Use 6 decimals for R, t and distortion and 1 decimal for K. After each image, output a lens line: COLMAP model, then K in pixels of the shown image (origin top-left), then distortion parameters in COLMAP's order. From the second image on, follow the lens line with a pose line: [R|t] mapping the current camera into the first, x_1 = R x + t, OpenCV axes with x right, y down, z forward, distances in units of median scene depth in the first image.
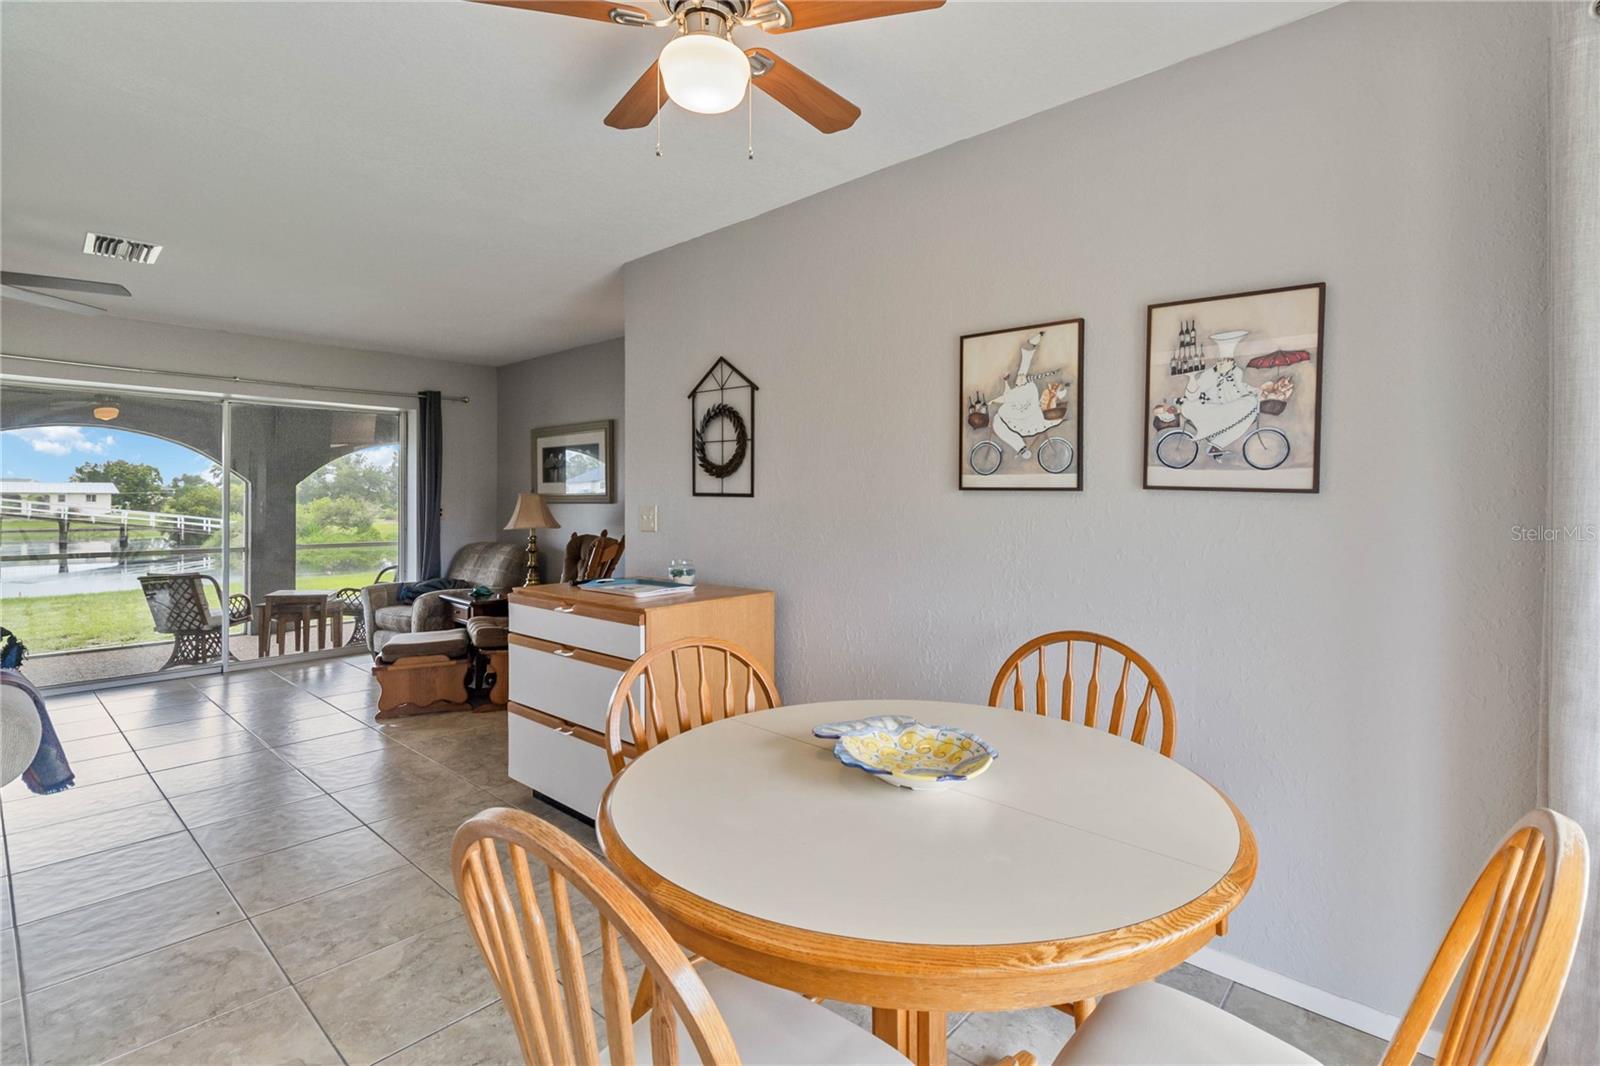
lens RADIAL K [[747.5, 0, 820.9], [0, 747.5, 494.8], [0, 0, 1]] dist [0.003405, -0.000888]
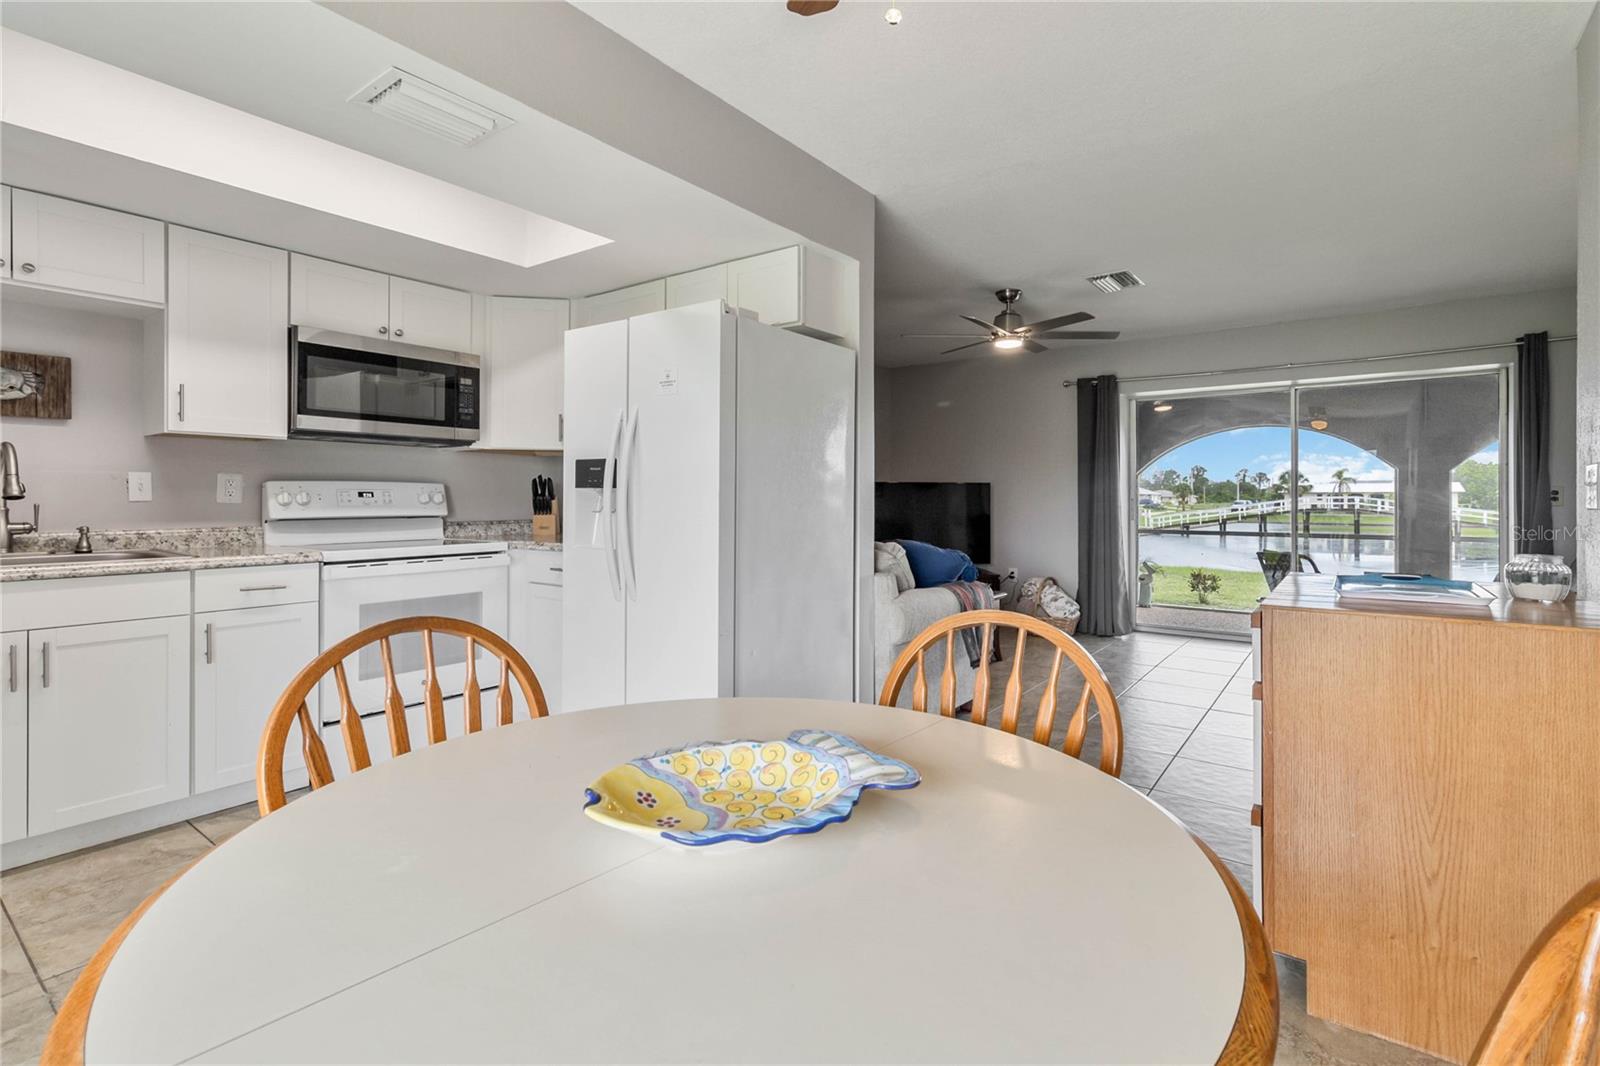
lens RADIAL K [[738.9, 0, 815.7], [0, 738.9, 503.3], [0, 0, 1]] dist [0.004554, -0.001097]
pose [[0.082643, 0.004462, -0.996569, 0.160369], [0.006572, 0.999966, 0.005022, 0.023365], [0.996558, -0.006965, 0.082611, 0.222816]]
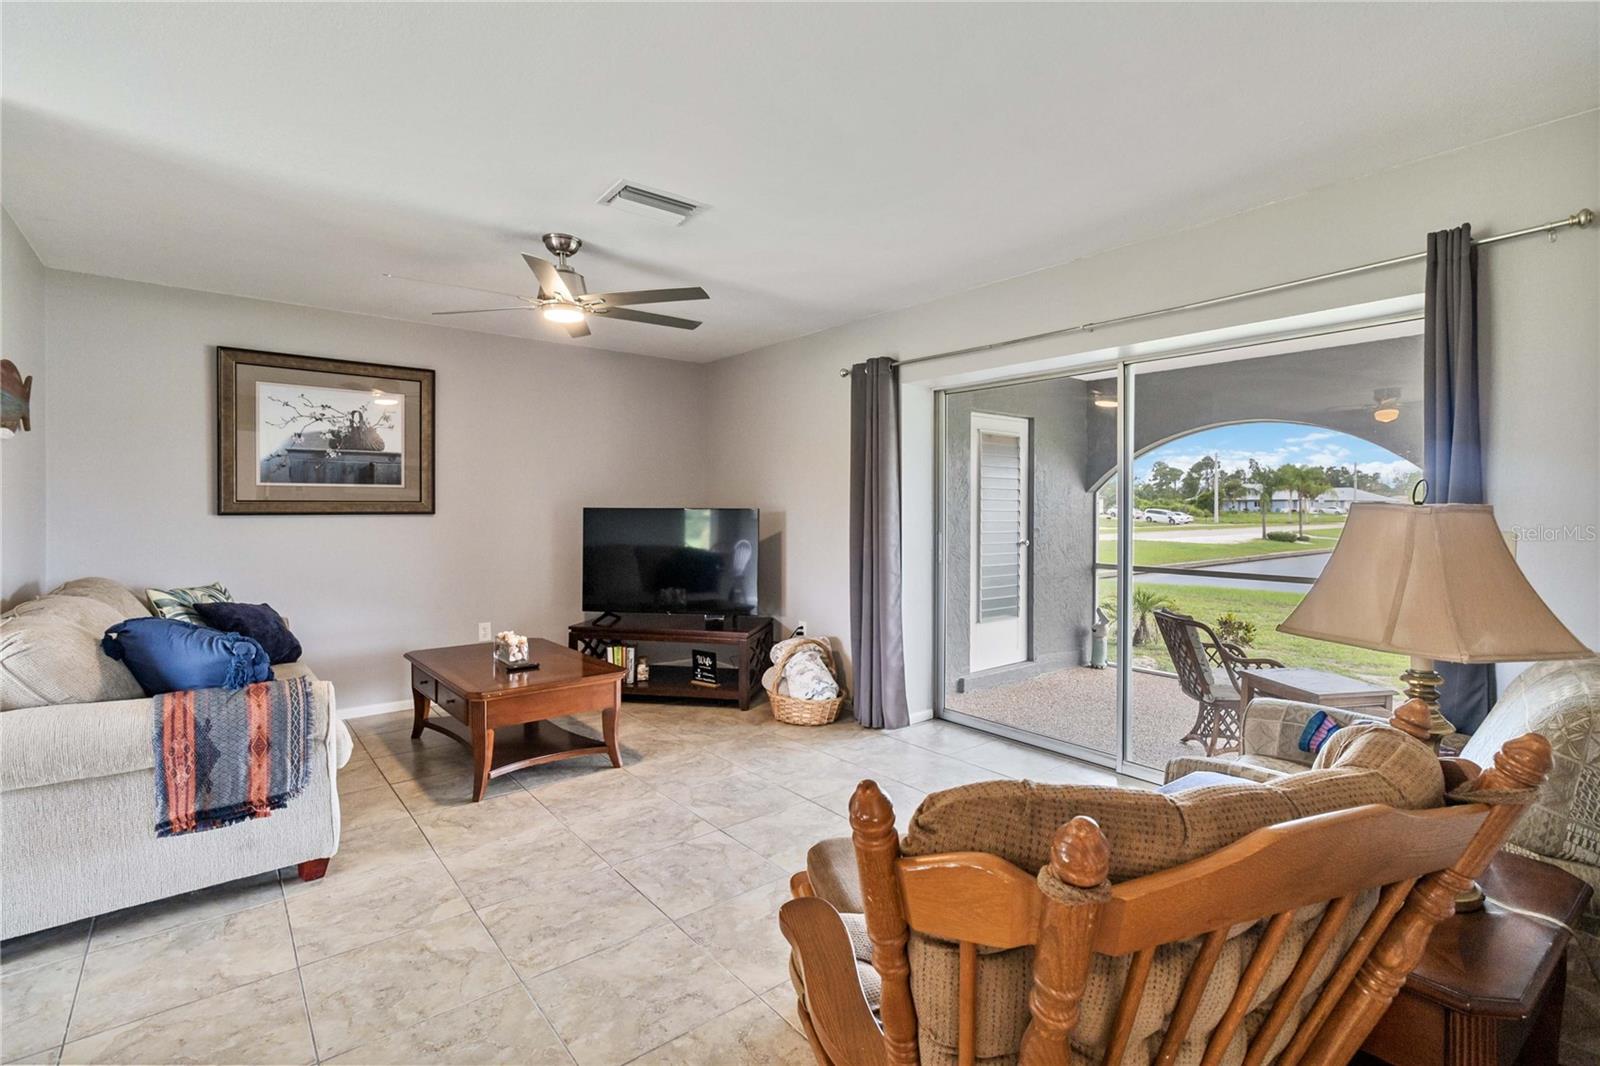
lens RADIAL K [[733.3, 0, 811.8], [0, 733.3, 510.2], [0, 0, 1]] dist [0.004402, 0.000465]
pose [[-0.161822, 0.005932, -0.986802, -0.099637], [0.004773, 0.999975, 0.005228, -0.000523], [0.986808, -0.003864, -0.161846, 0.740053]]
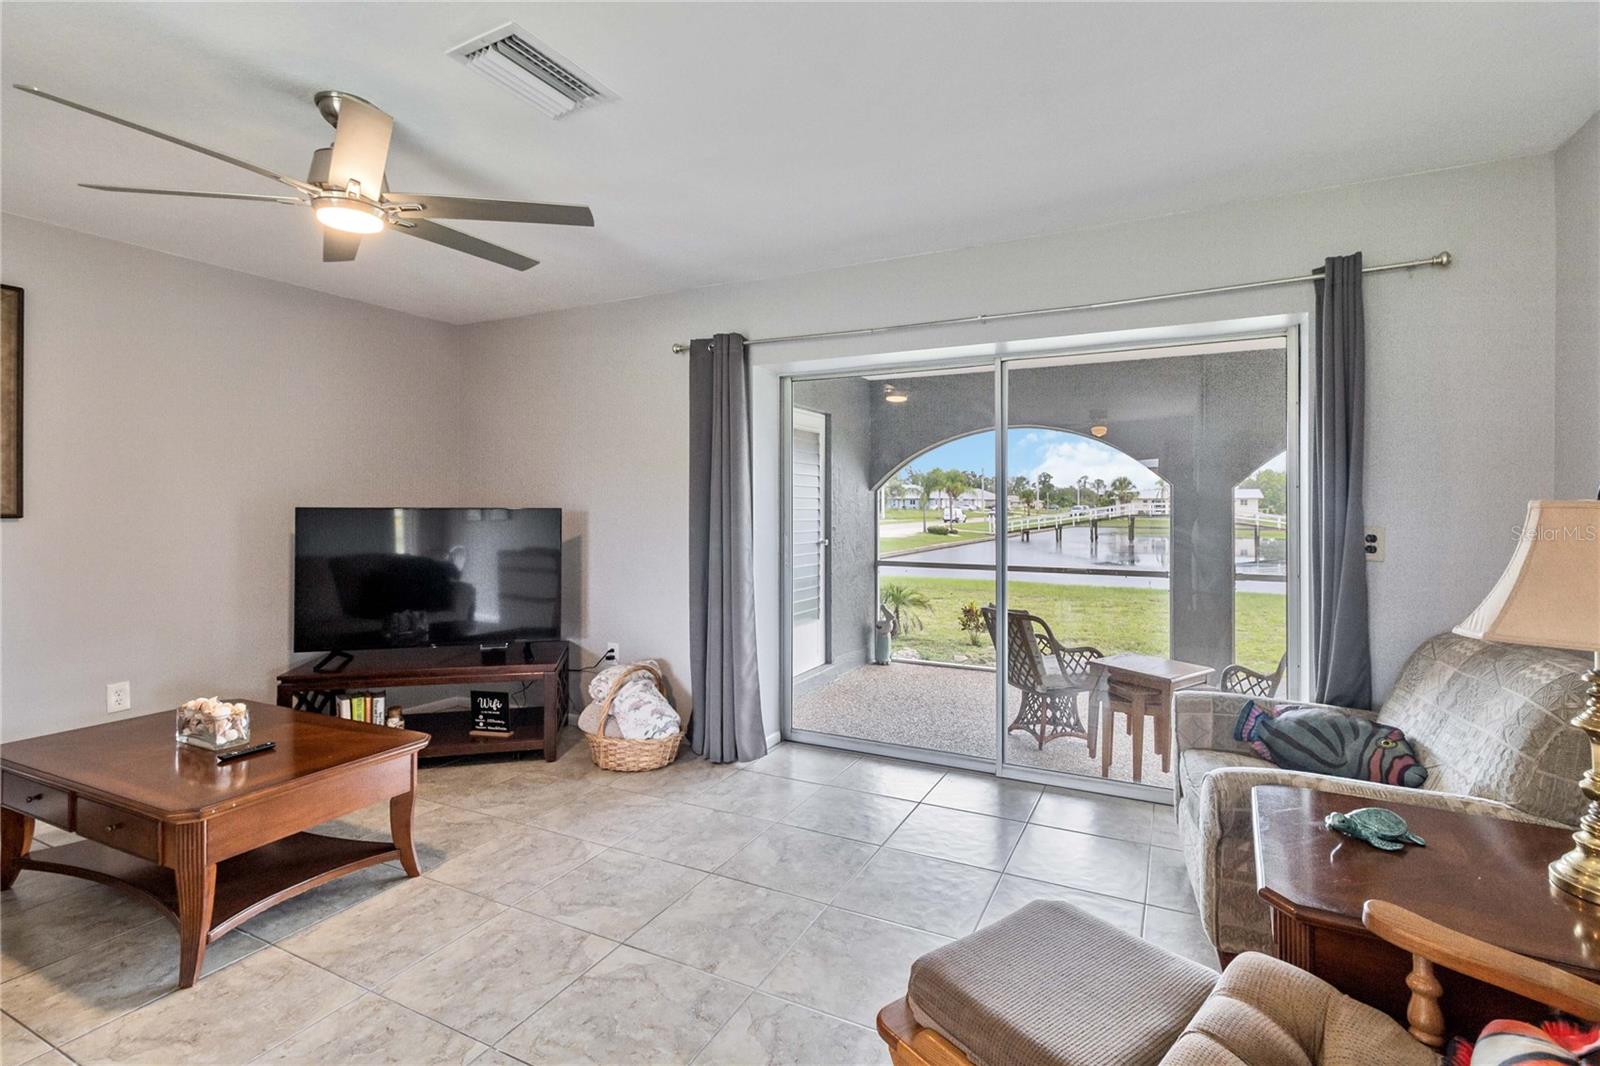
lens RADIAL K [[738.9, 0, 815.7], [0, 738.9, 503.3], [0, 0, 1]] dist [0.004554, -0.001097]
pose [[0.254474, -0.000841, -0.967079, -0.190160], [0.005450, 0.999985, 0.000564, -0.001488], [0.967064, -0.005414, 0.254475, 0.606623]]
